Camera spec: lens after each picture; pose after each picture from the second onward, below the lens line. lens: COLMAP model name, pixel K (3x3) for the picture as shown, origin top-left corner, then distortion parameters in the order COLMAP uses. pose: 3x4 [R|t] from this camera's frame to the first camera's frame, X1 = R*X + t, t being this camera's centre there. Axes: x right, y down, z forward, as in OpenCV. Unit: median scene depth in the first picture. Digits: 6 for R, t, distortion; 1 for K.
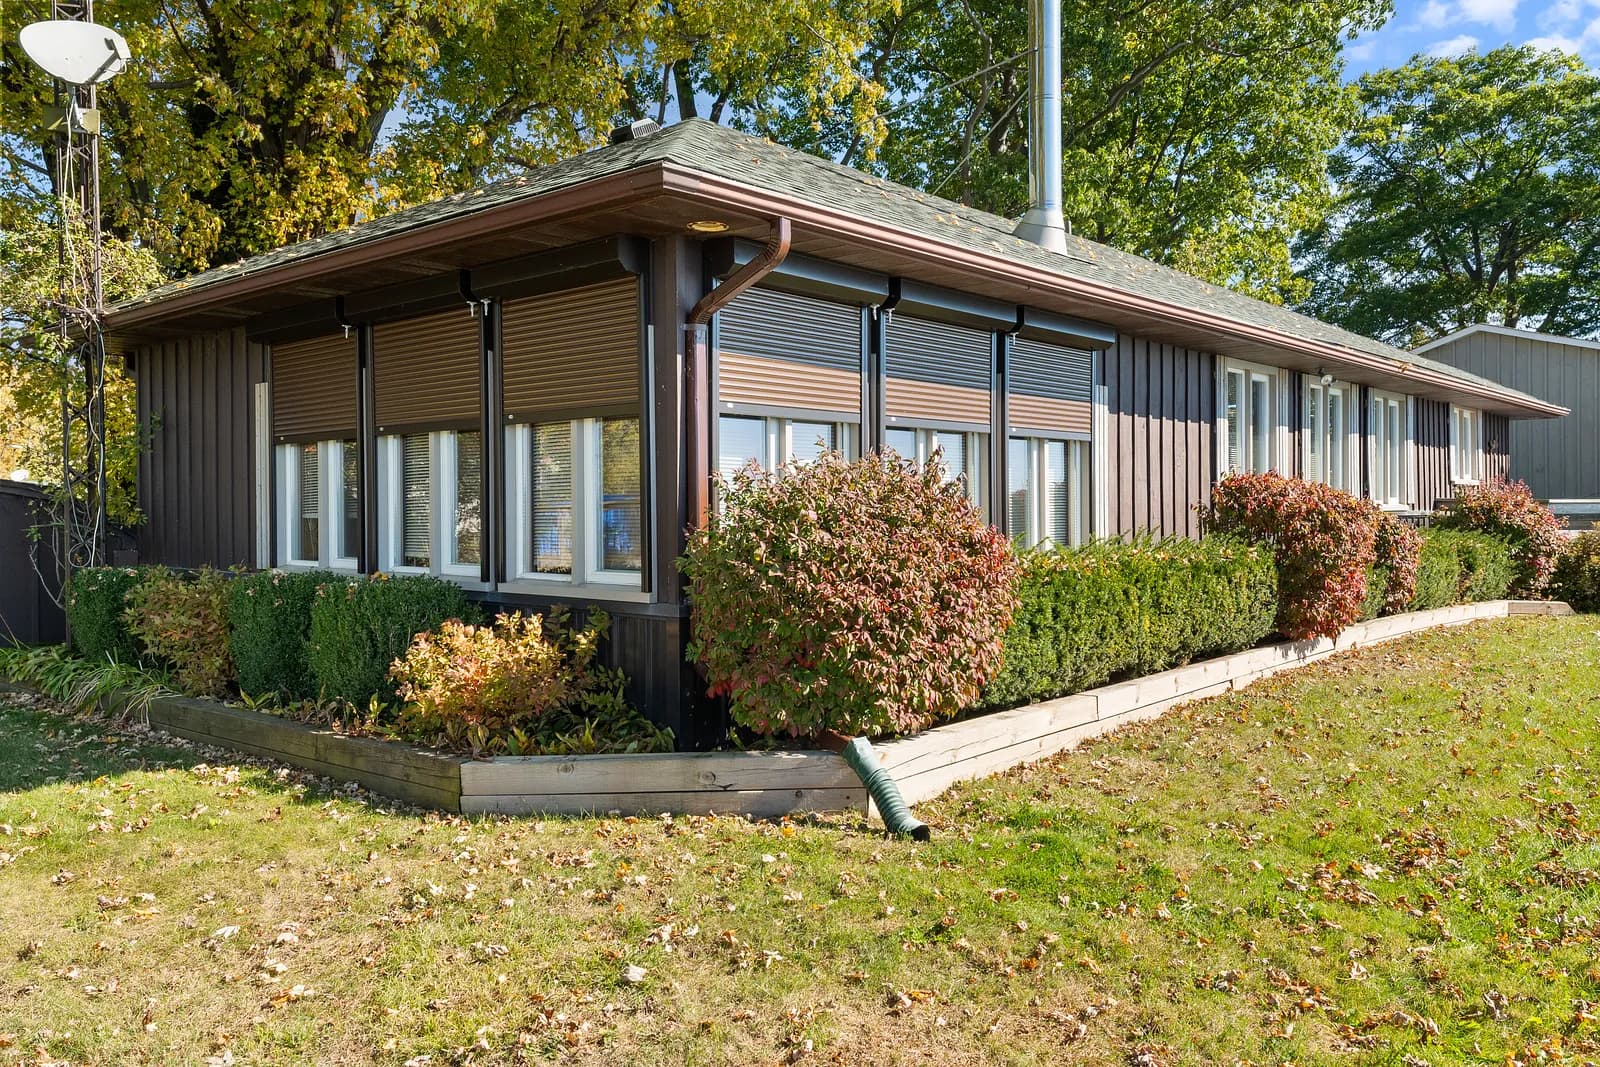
lens RADIAL K [[1236.1, 0, 800.0], [0, 1236.1, 533.5], [0, 0, 1]] dist [0.006348, -0.000560]
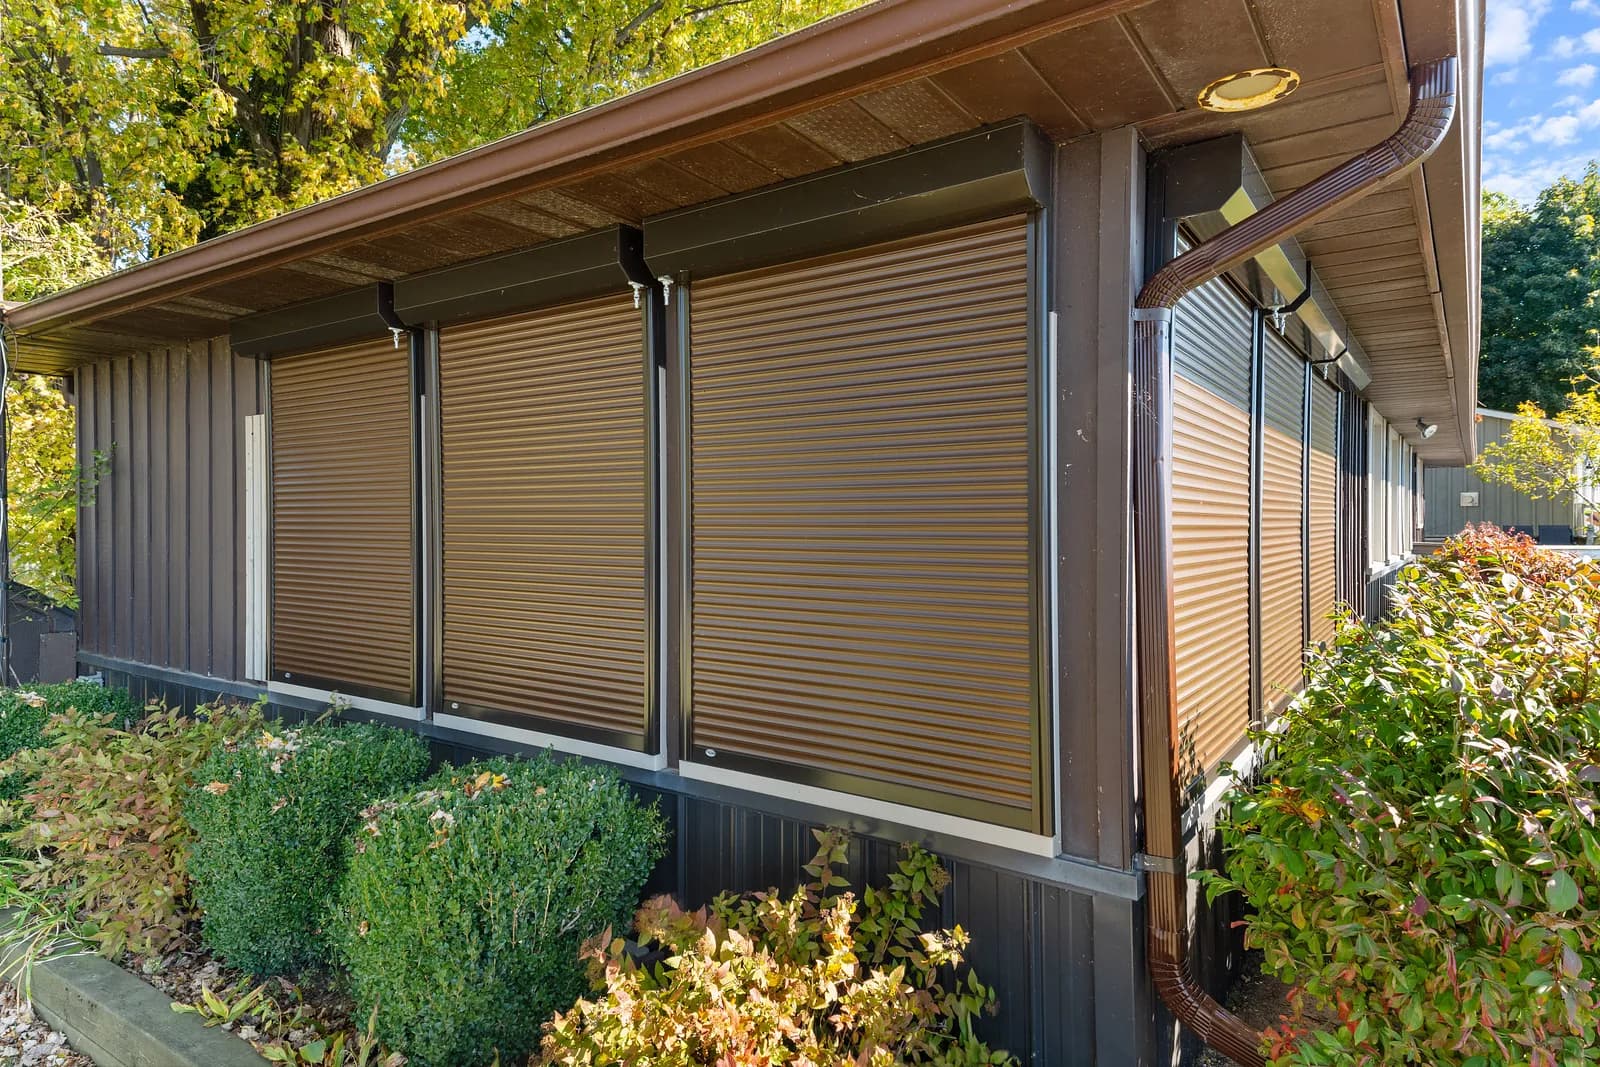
lens RADIAL K [[924.4, 0, 782.8], [0, 924.4, 524.7], [0, 0, 1]] dist [0.073886, -0.000409]
pose [[0.995345, -0.001275, 0.096369, -0.209752], [0.002118, 0.999960, -0.008648, -0.060209], [-0.096354, 0.008812, 0.995308, 0.486150]]
